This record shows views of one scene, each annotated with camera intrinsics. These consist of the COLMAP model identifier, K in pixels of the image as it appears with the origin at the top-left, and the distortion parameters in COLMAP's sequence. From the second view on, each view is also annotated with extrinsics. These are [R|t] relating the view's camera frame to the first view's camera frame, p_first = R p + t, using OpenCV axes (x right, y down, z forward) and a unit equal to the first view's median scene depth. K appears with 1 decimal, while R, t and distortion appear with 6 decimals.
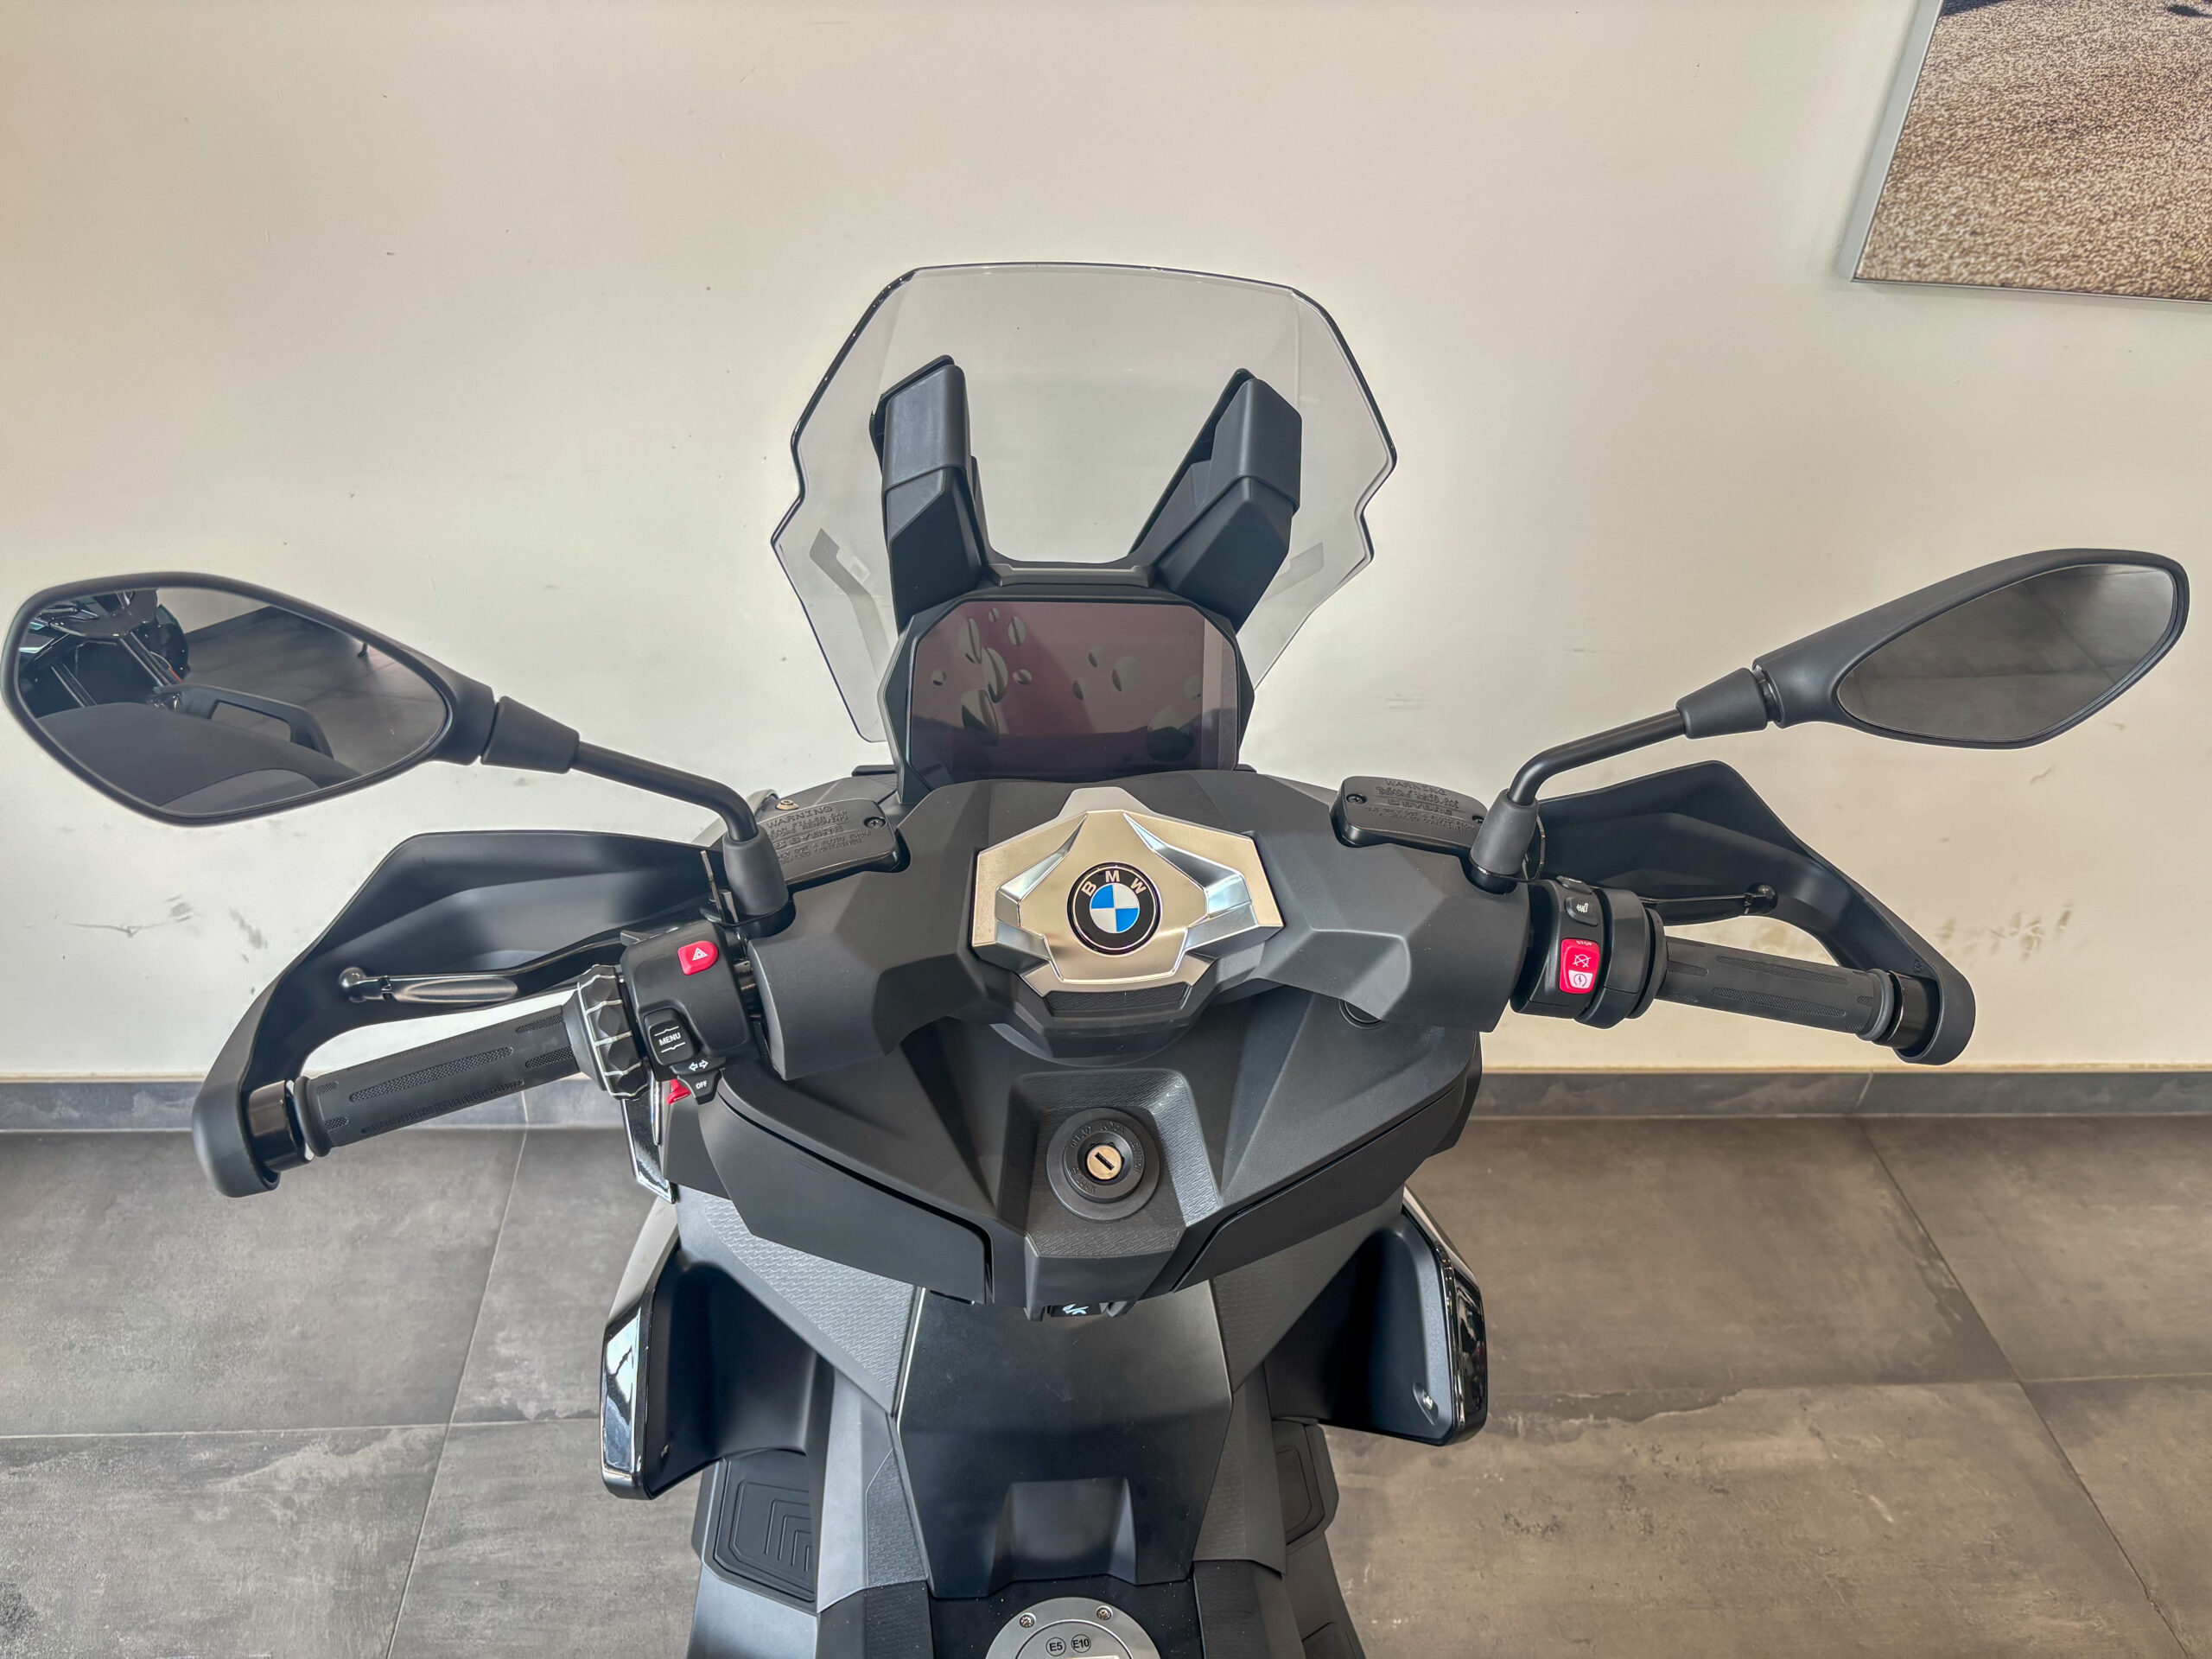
lens RADIAL K [[1659.1, 0, 1116.0], [0, 1659.1, 822.1], [0, 0, 1]] dist [0.040004, -0.056933]
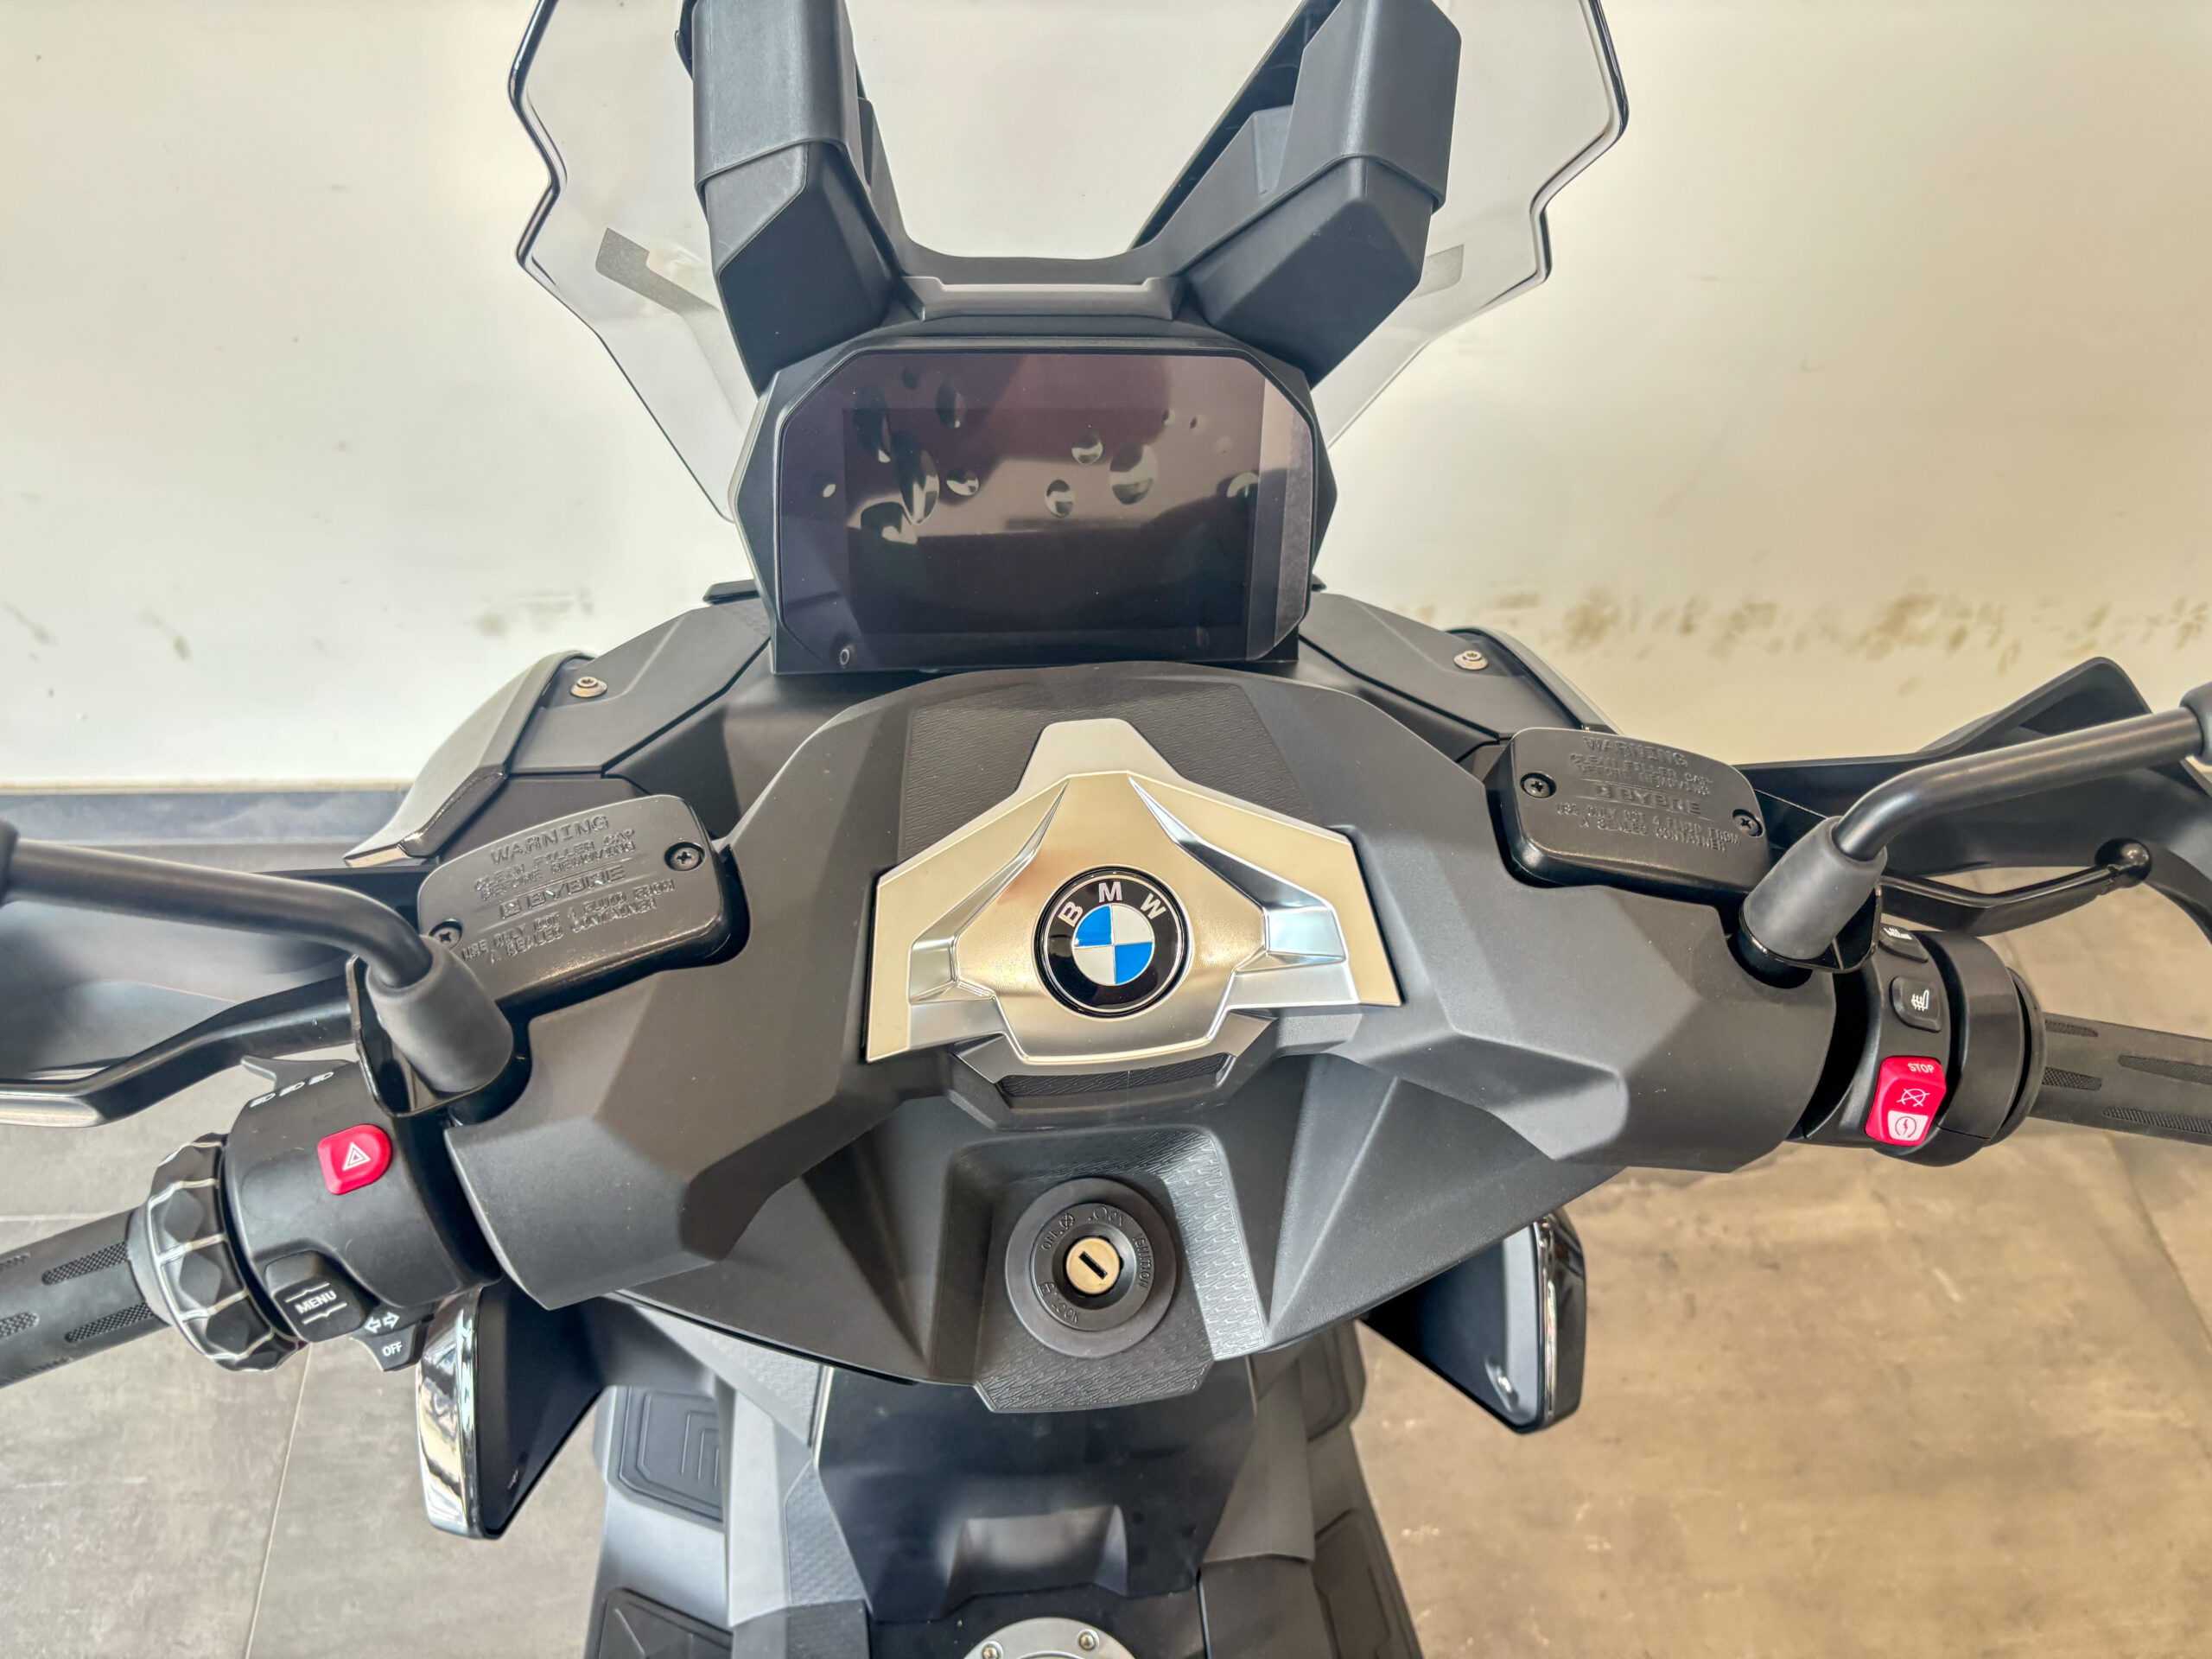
lens RADIAL K [[1659.1, 0, 1116.0], [0, 1659.1, 822.1], [0, 0, 1]] dist [0.040004, -0.056933]
pose [[0.999915, 0.008322, 0.010079, -0.005154], [-0.010758, 0.961953, 0.273004, -0.128066], [-0.007424, -0.273090, 0.961960, 0.358601]]
